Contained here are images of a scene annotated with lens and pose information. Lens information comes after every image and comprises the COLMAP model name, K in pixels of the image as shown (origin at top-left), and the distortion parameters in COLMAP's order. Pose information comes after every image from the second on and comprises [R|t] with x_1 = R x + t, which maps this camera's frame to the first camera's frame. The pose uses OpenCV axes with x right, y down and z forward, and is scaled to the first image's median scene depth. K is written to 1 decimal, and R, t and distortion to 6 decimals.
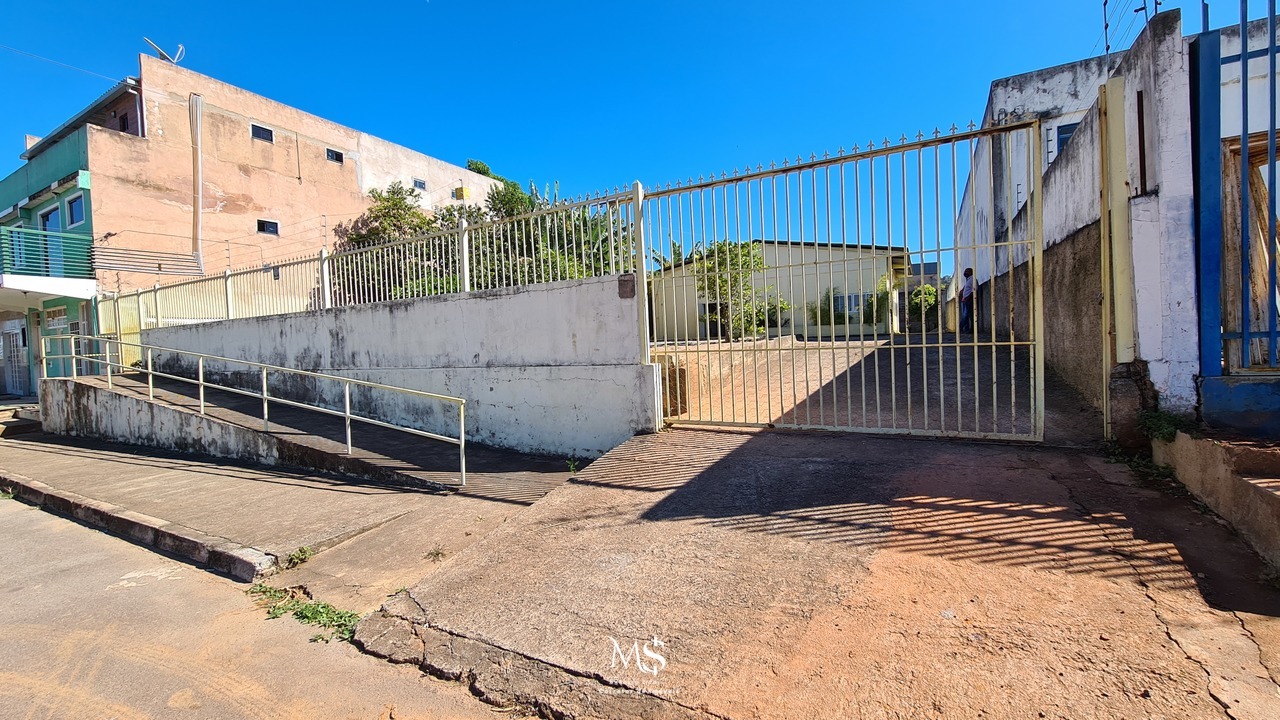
lens RADIAL K [[525.1, 0, 644.0], [0, 525.1, 356.5], [0, 0, 1]] dist [-0.002937, 0.000563]
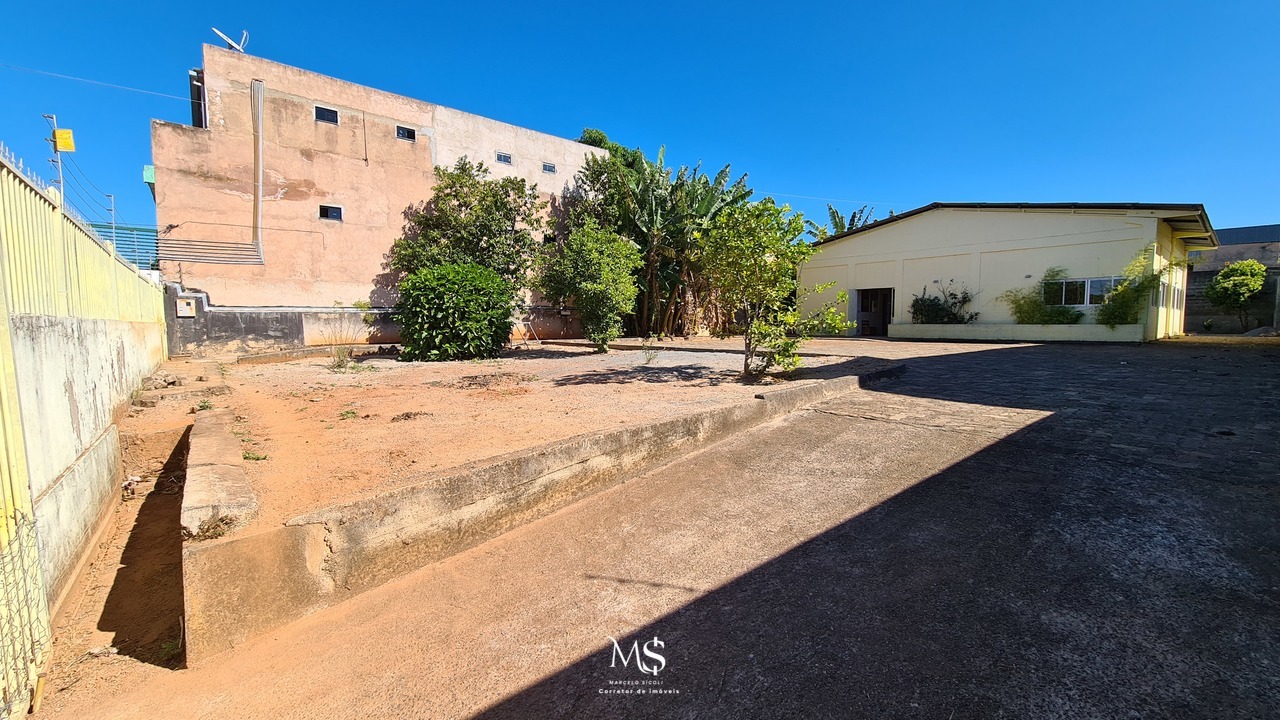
lens RADIAL K [[525.1, 0, 644.0], [0, 525.1, 356.5], [0, 0, 1]] dist [-0.002937, 0.000563]
pose [[0.931952, 0.056508, -0.358150, 0.194887], [-0.039659, 0.997741, 0.054226, -0.056466], [0.360405, -0.036332, 0.932088, 0.294947]]
